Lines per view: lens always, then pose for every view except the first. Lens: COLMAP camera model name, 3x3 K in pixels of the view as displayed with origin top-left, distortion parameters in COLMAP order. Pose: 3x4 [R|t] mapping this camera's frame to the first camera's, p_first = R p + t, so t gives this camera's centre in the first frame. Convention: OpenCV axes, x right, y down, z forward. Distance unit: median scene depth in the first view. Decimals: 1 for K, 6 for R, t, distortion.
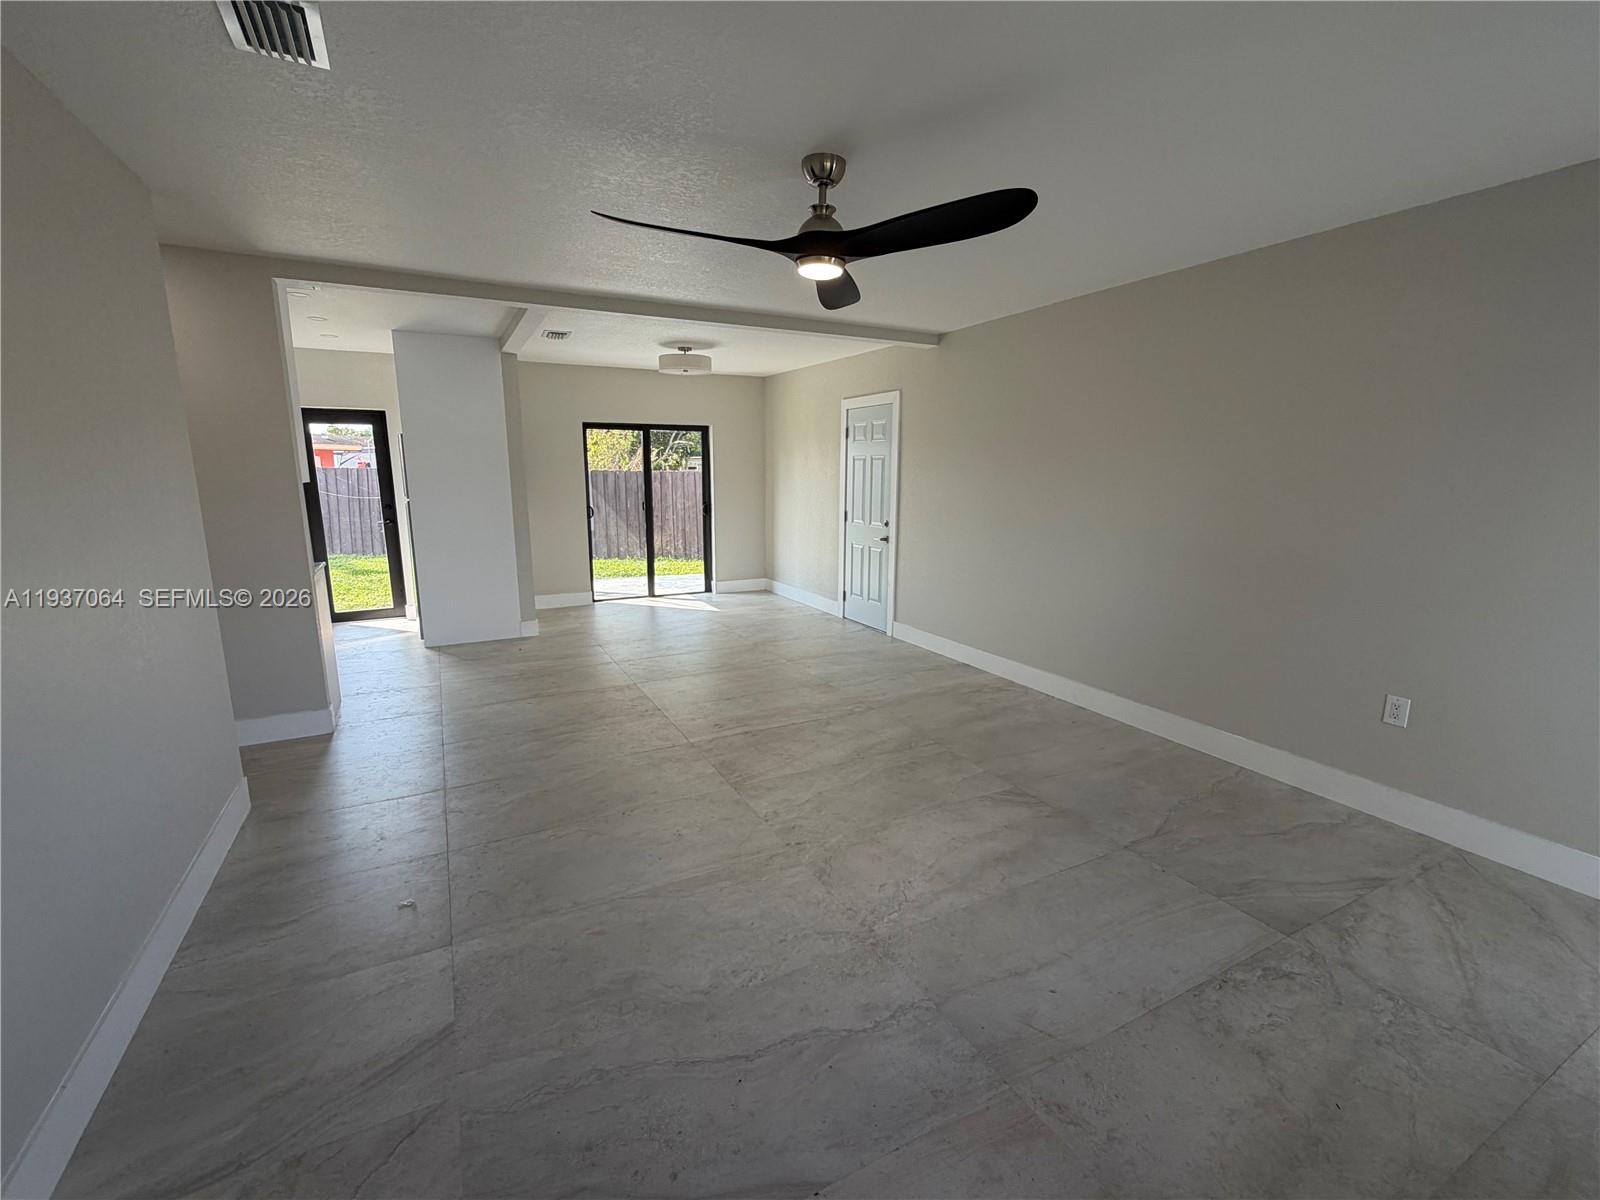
lens RADIAL K [[685.7, 0, 794.0], [0, 685.7, 604.1], [0, 0, 1]] dist [-0.002943, -0.000138]
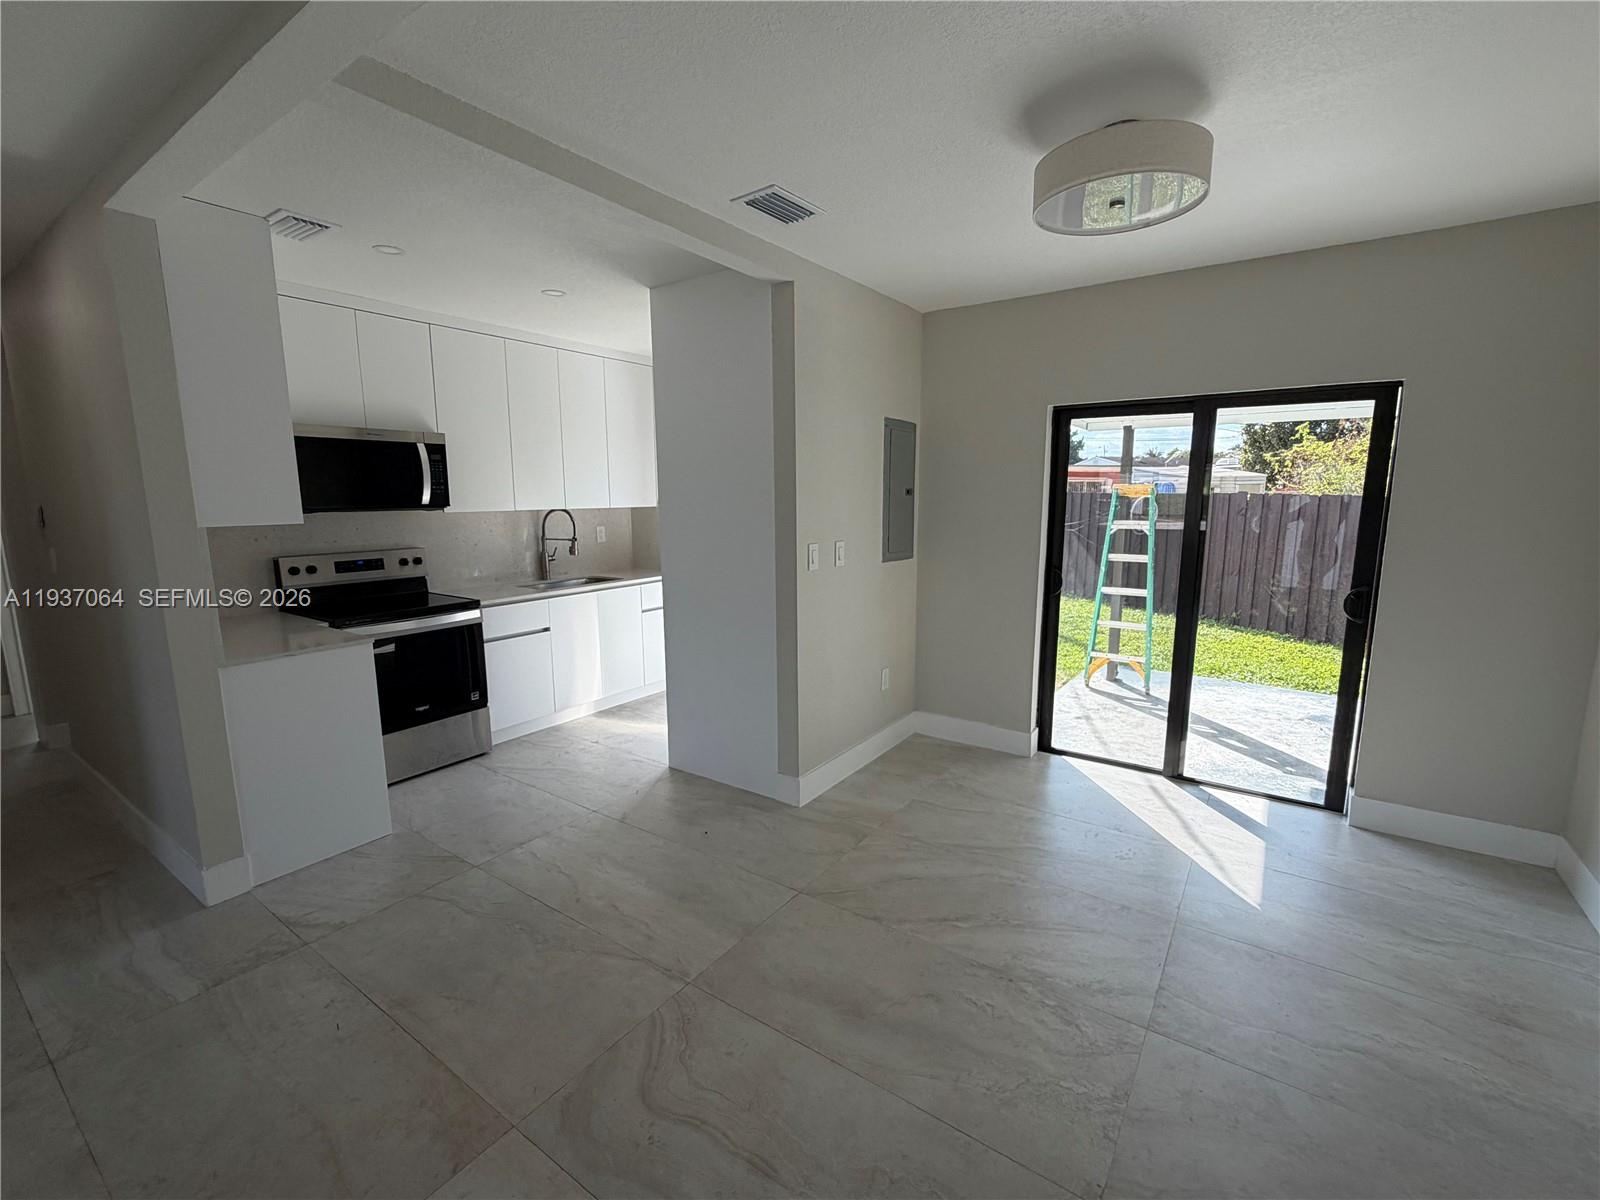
lens RADIAL K [[685.7, 0, 801.4], [0, 685.7, 602.8], [0, 0, 1]] dist [-0.002943, -0.000138]
pose [[0.470099, 0.138811, -0.871630, 0.151723], [-0.165736, 0.983871, 0.067299, -0.292732], [0.866913, 0.112823, 0.485523, 1.419848]]
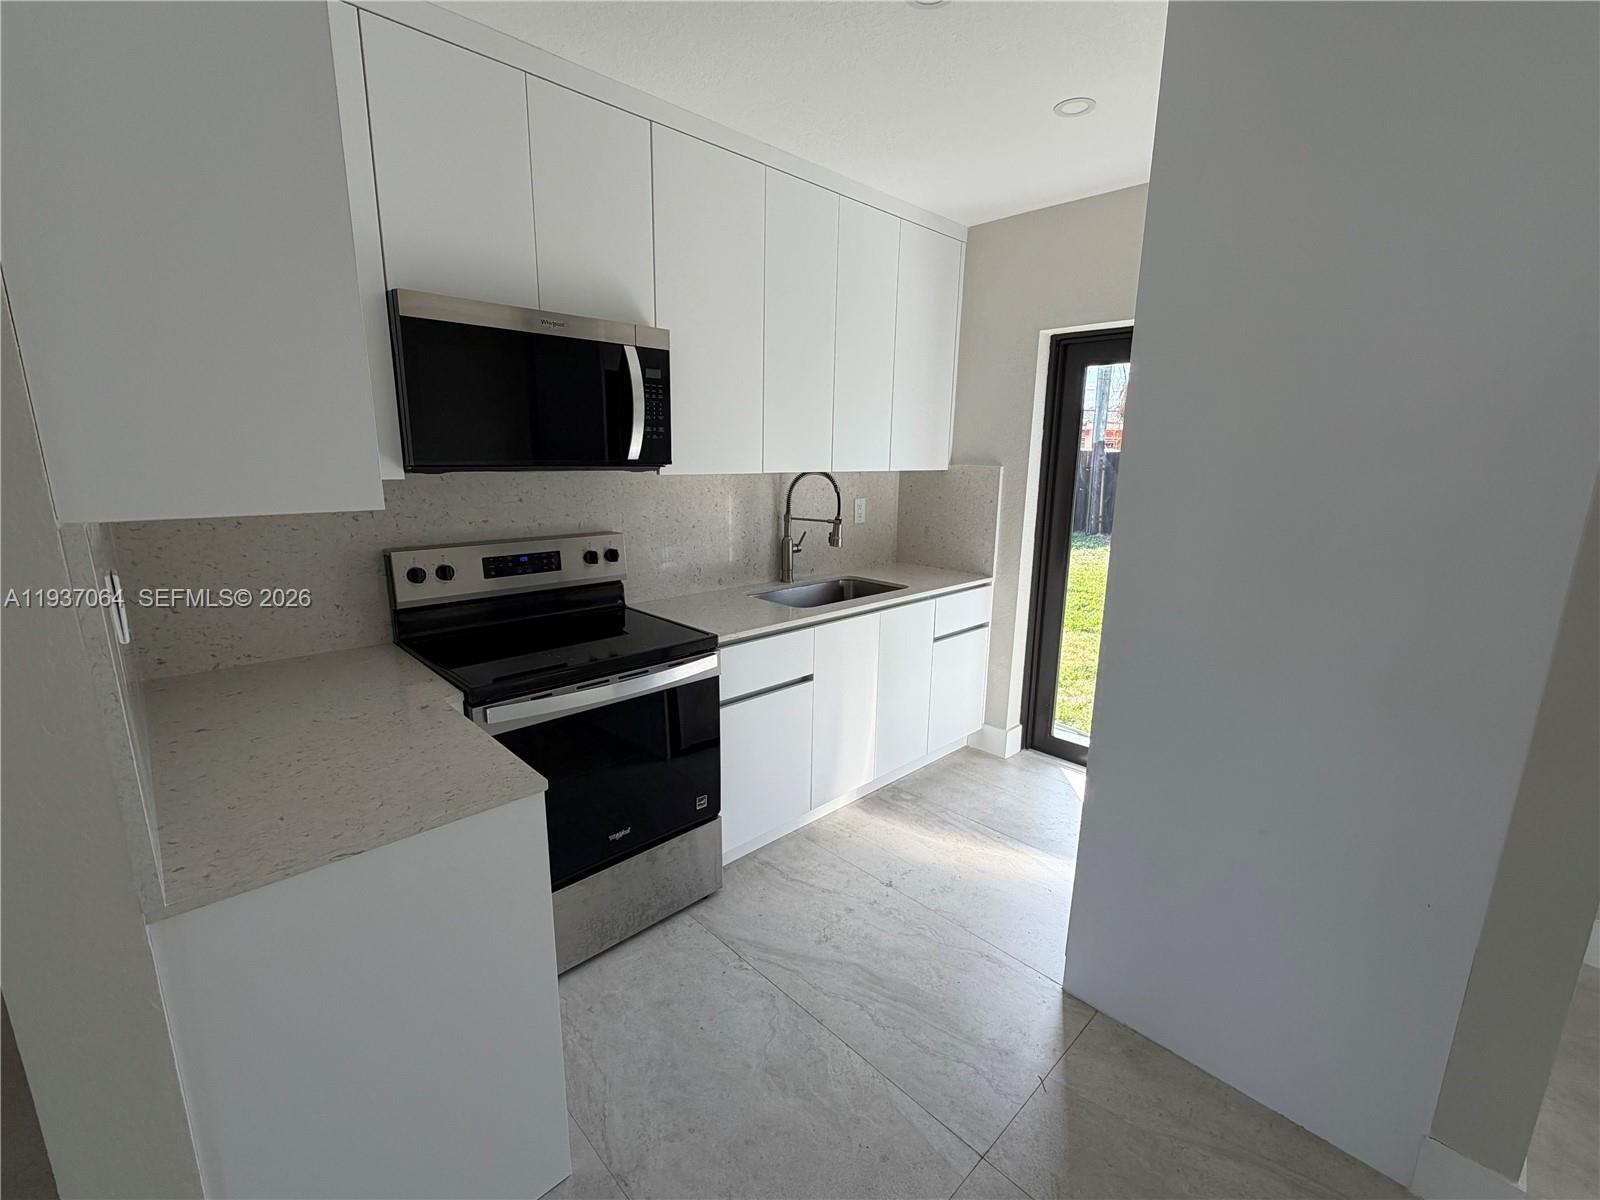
lens RADIAL K [[685.7, 0, 804.0], [0, 685.7, 600.7], [0, 0, 1]] dist [-0.002943, -0.000138]
pose [[0.292352, 0.207391, -0.933552, -0.545434], [-0.197931, 0.968186, 0.153101, -0.274412], [0.935603, 0.140020, 0.324100, 1.369457]]
